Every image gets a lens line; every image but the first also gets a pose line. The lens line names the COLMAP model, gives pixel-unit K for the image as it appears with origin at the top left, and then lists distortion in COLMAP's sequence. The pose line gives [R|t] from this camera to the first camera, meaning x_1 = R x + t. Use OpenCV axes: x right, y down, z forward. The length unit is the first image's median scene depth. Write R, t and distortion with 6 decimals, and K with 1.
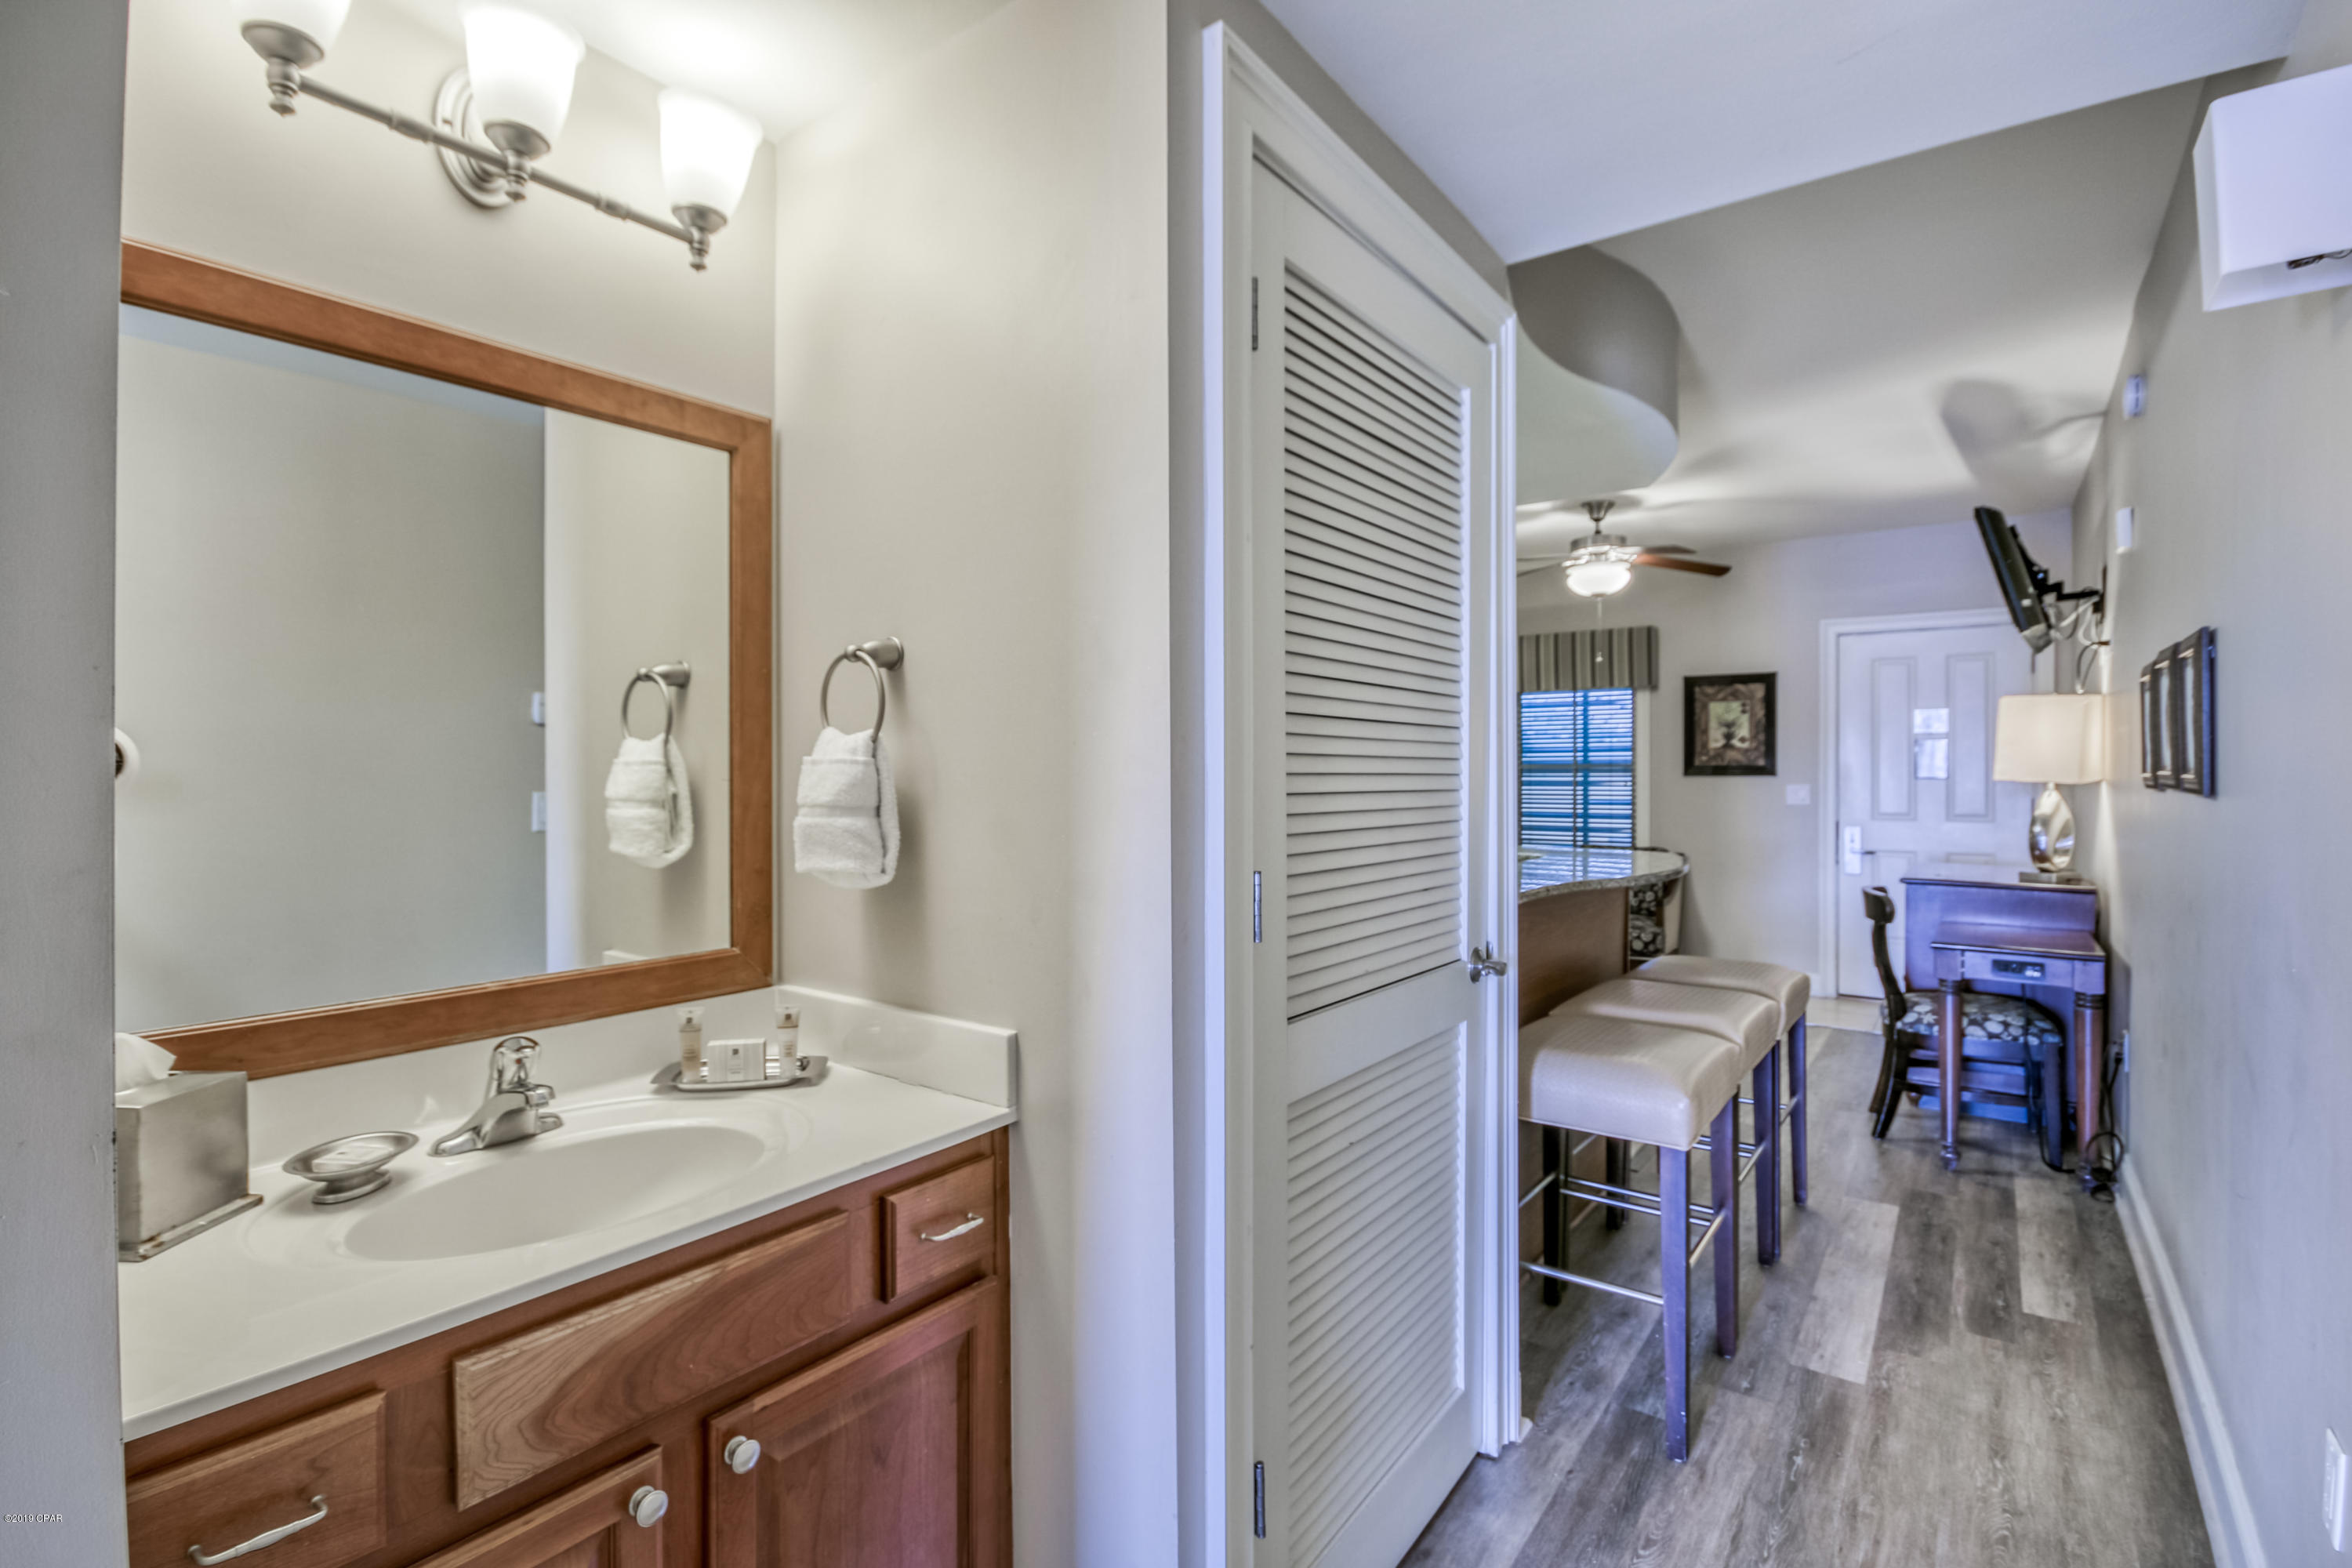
lens RADIAL K [[1094.5, 0, 1143.5], [0, 1094.5, 781.3], [0, 0, 1]] dist [0.001168, 0.000814]
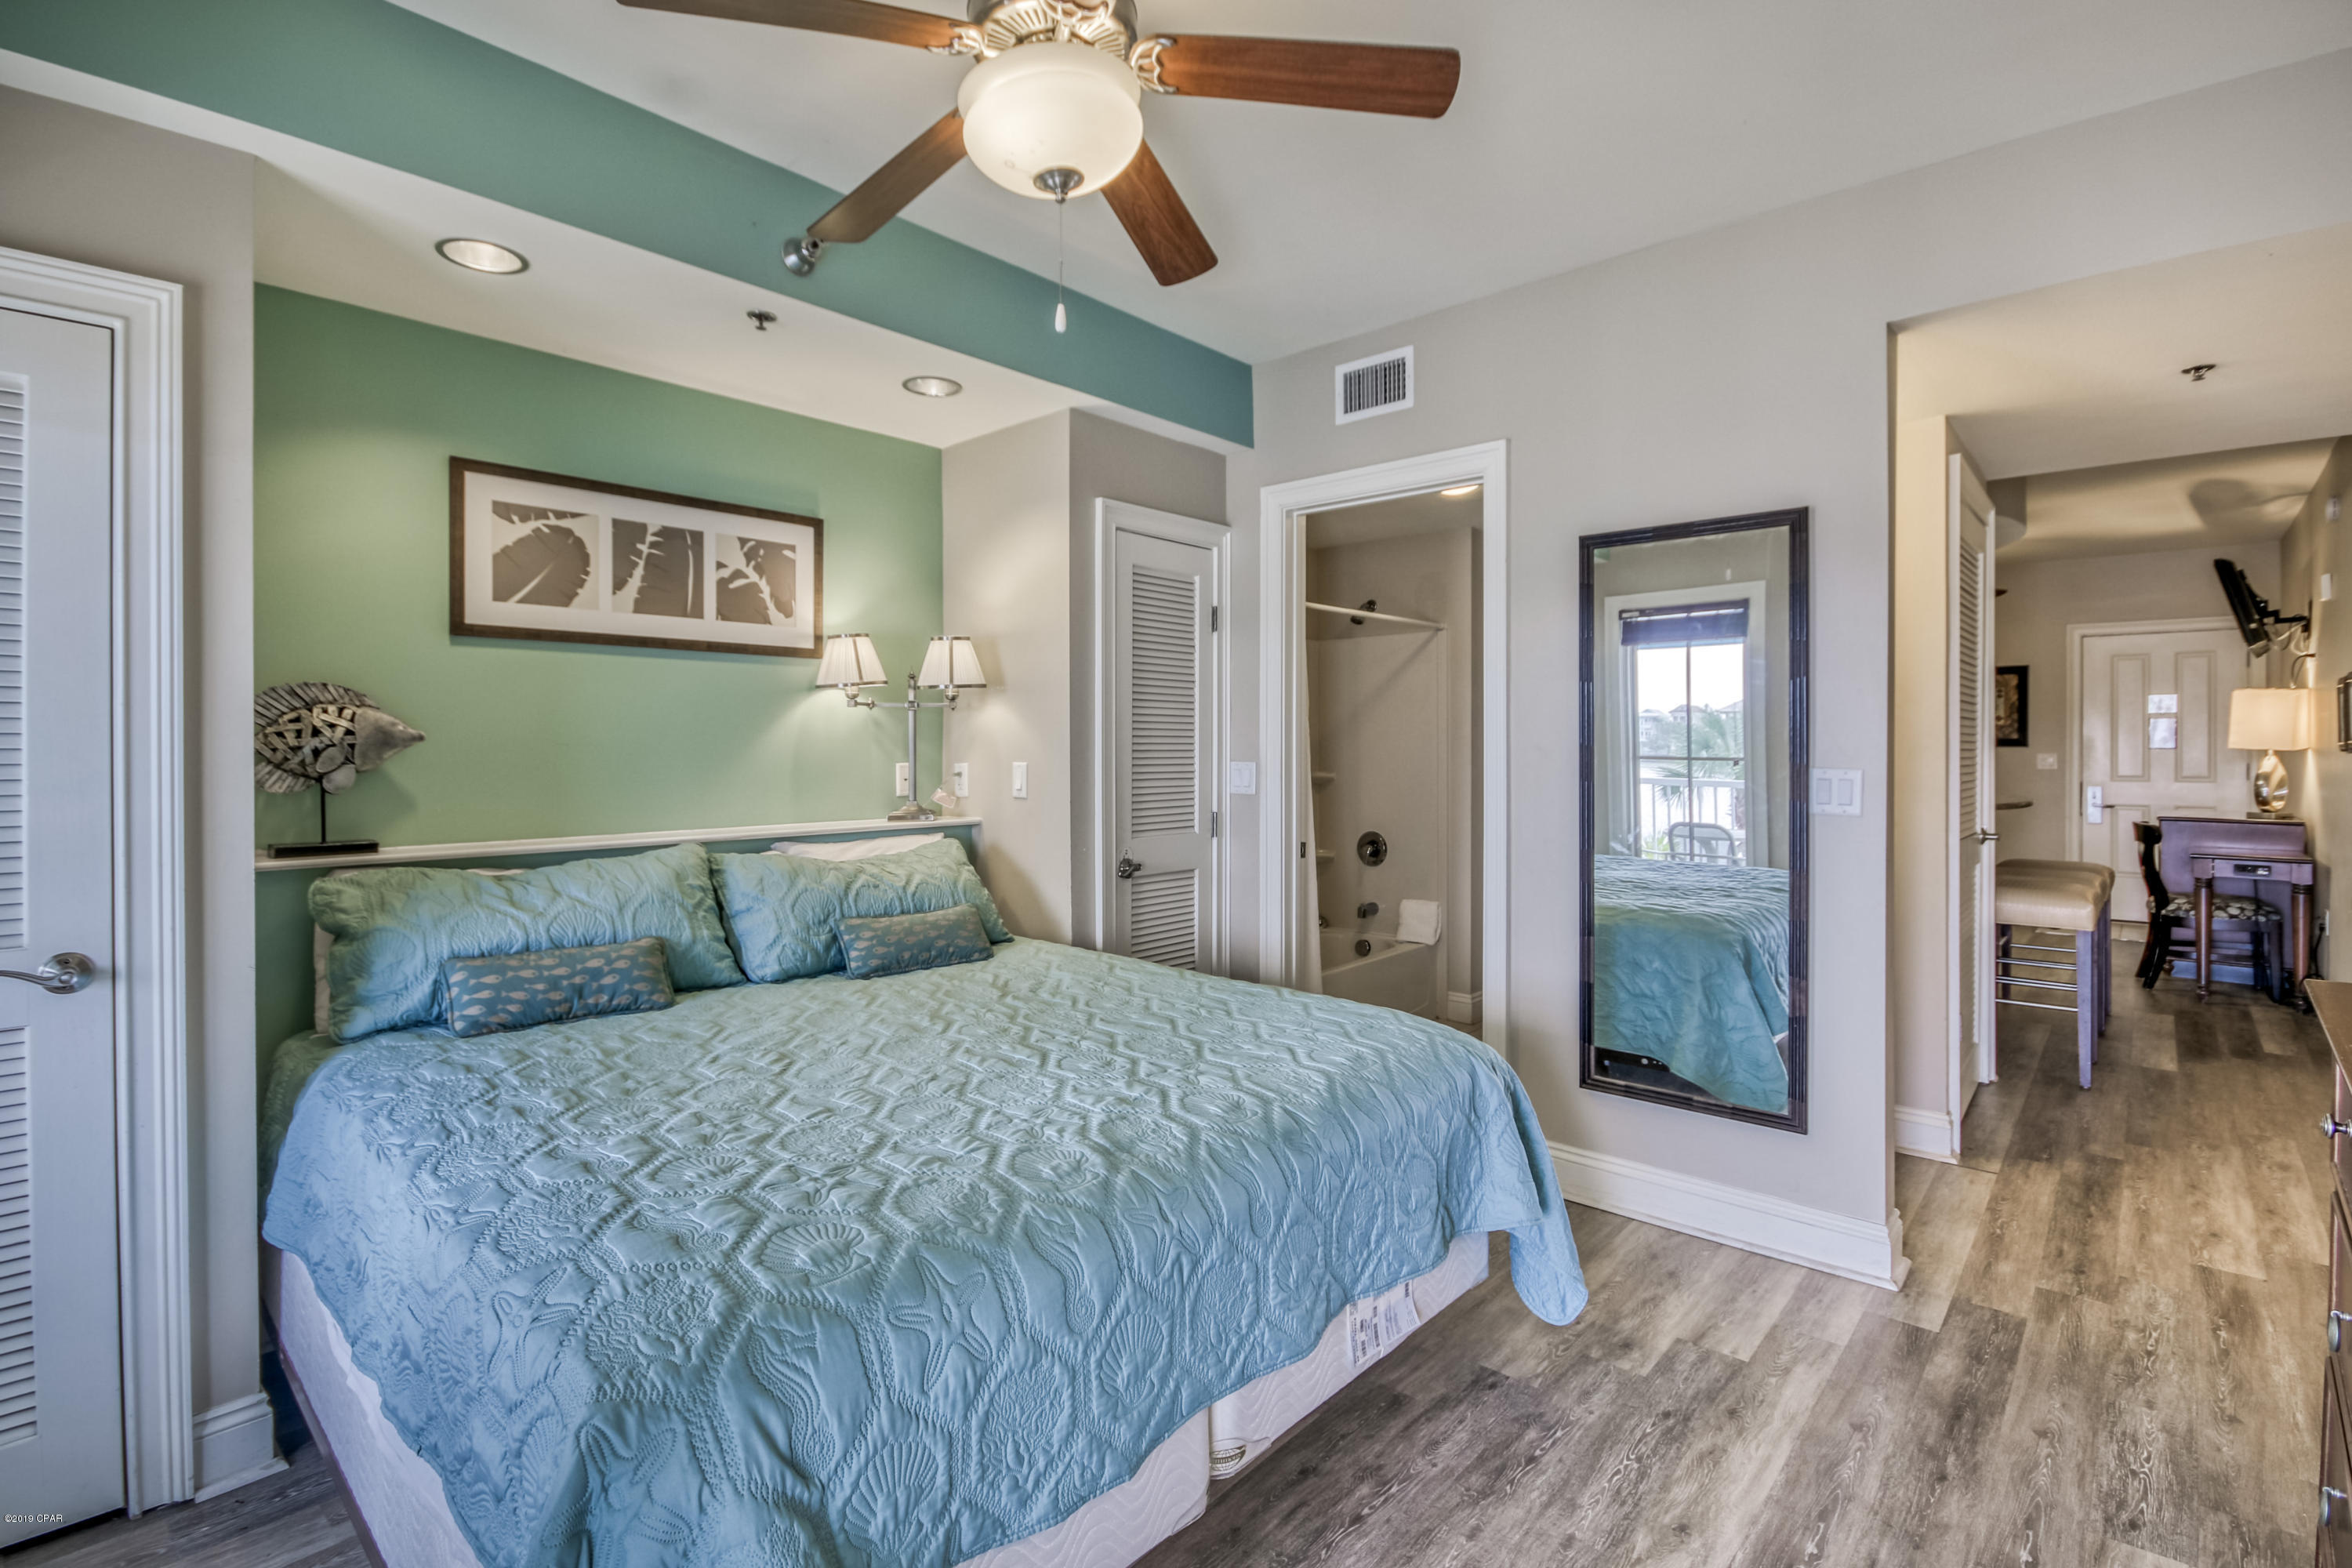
lens RADIAL K [[1094.5, 0, 1187.3], [0, 1094.5, 754.9], [0, 0, 1]] dist [0.001168, 0.000814]
pose [[0.997470, 0.000835, -0.071084, -0.491500], [-0.000859, 1.000000, -0.000313, 0.009116], [0.071084, 0.000373, 0.997470, -0.540952]]
